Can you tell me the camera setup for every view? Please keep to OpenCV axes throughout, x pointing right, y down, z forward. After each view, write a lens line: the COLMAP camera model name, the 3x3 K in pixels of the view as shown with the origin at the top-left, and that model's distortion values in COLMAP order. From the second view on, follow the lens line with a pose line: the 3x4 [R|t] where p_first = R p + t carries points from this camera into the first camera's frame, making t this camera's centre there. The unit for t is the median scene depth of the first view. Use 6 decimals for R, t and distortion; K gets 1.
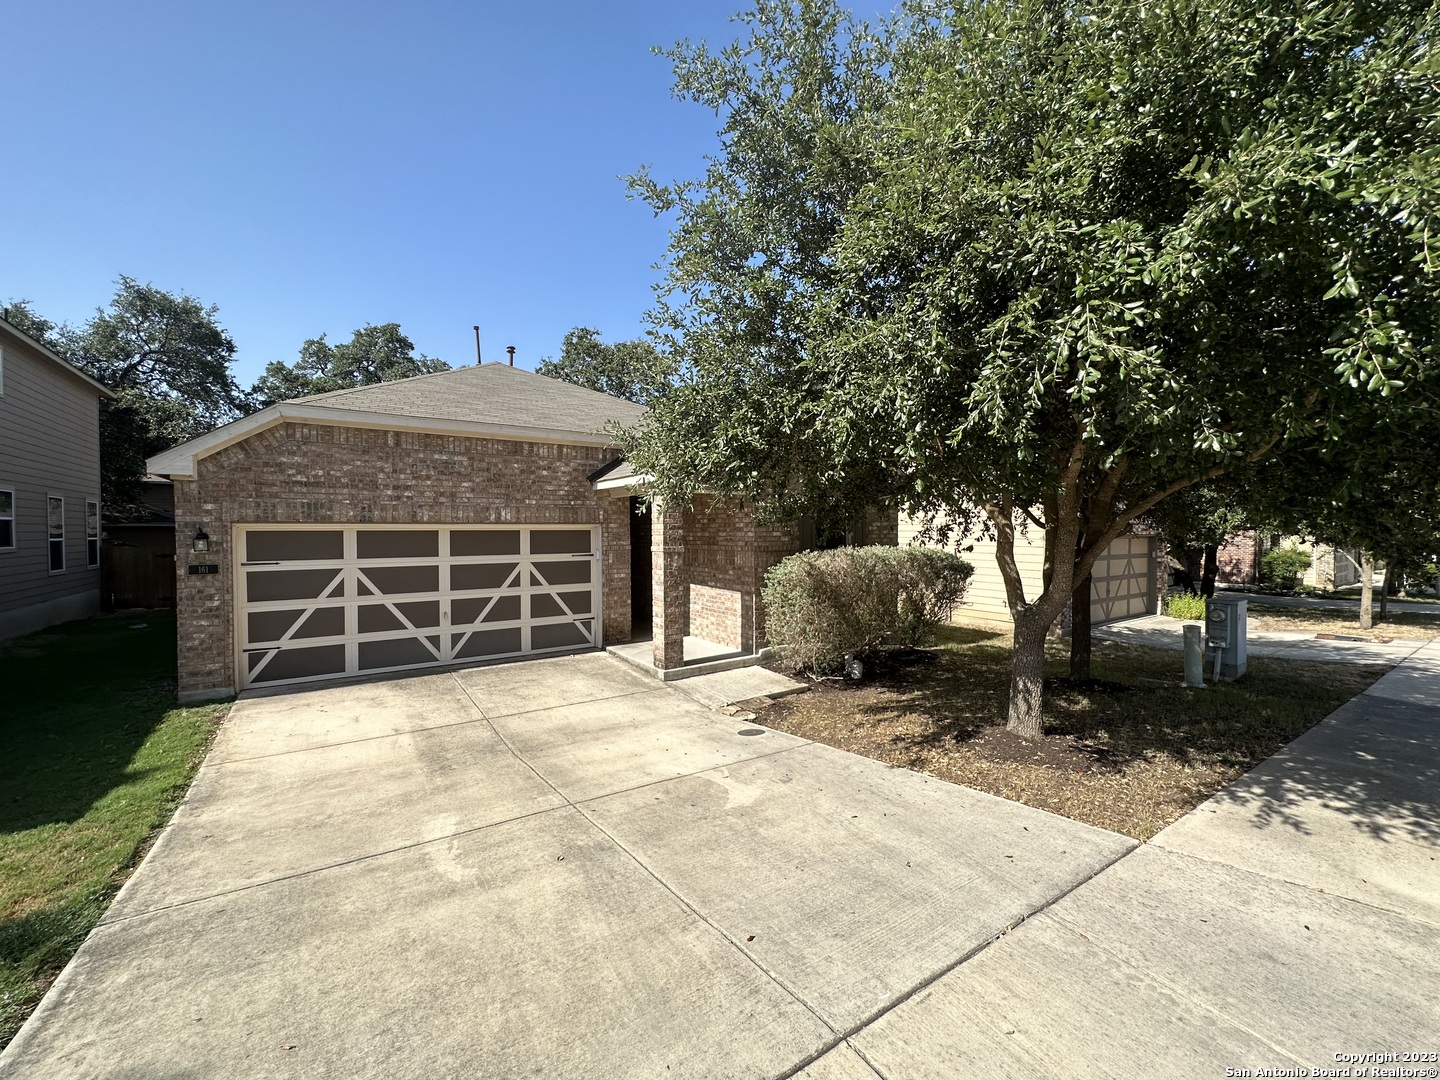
lens RADIAL K [[577.4, 0, 720.4], [0, 577.4, 539.8], [0, 0, 1]] dist [-0.002031, 0.000867]
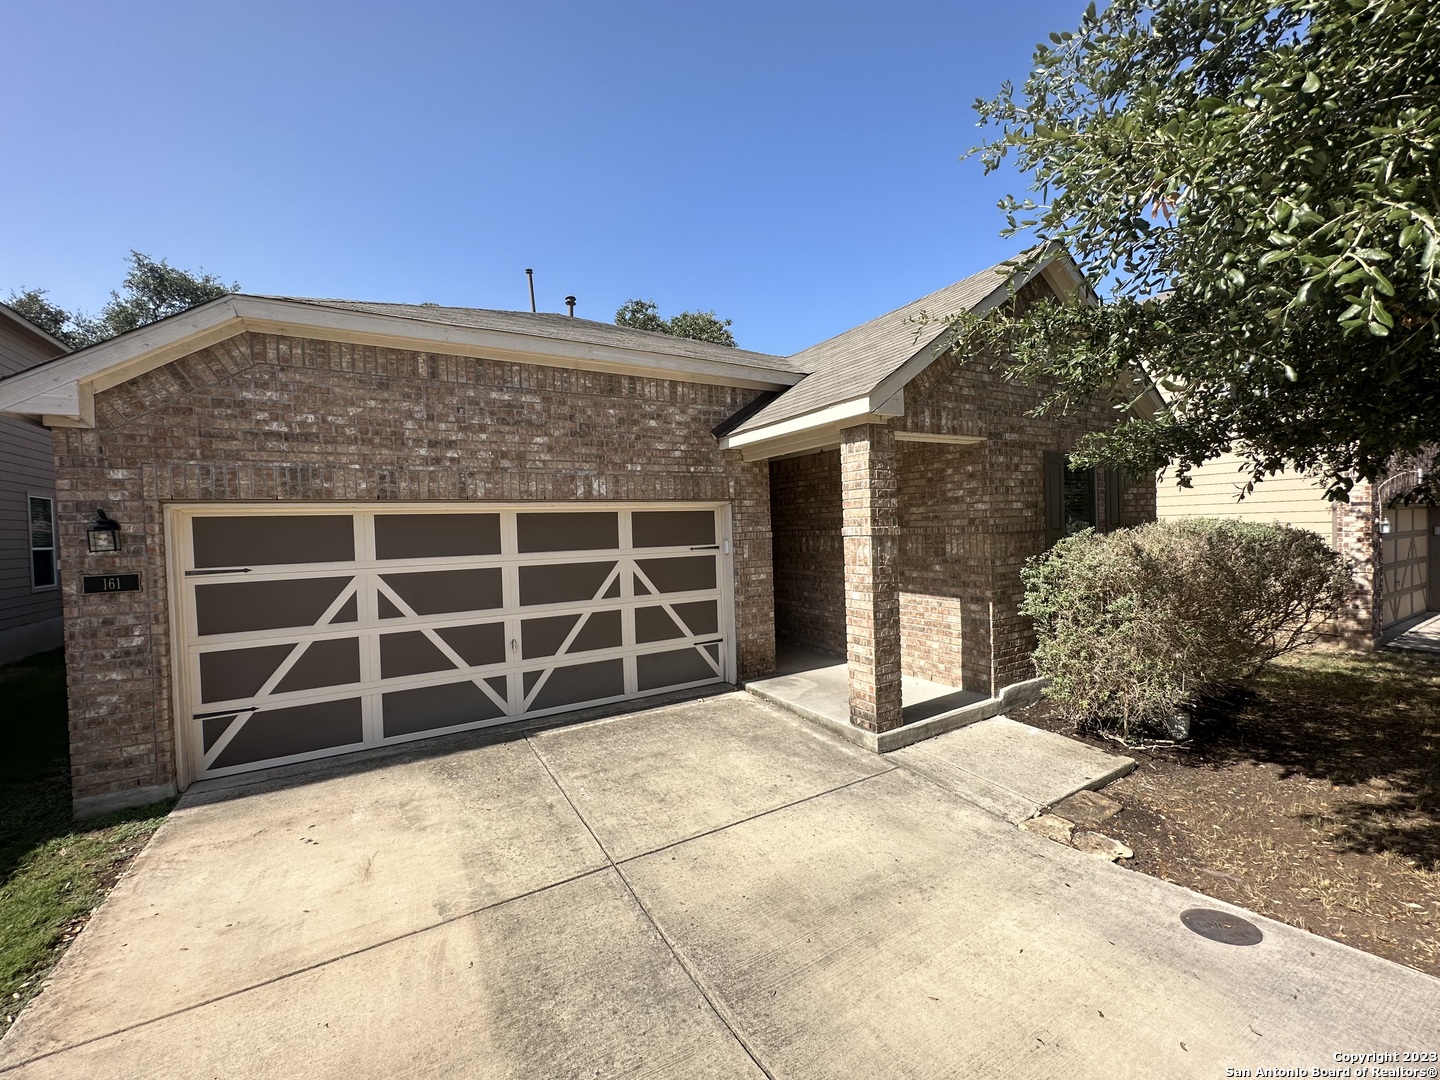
lens RADIAL K [[577.4, 0, 720.3], [0, 577.4, 540.2], [0, 0, 1]] dist [-0.002031, 0.000867]
pose [[0.997582, -0.027263, -0.063925, -0.218126], [0.027461, 0.999620, 0.002218, 0.020402], [0.063840, -0.003968, 0.997952, 0.401482]]
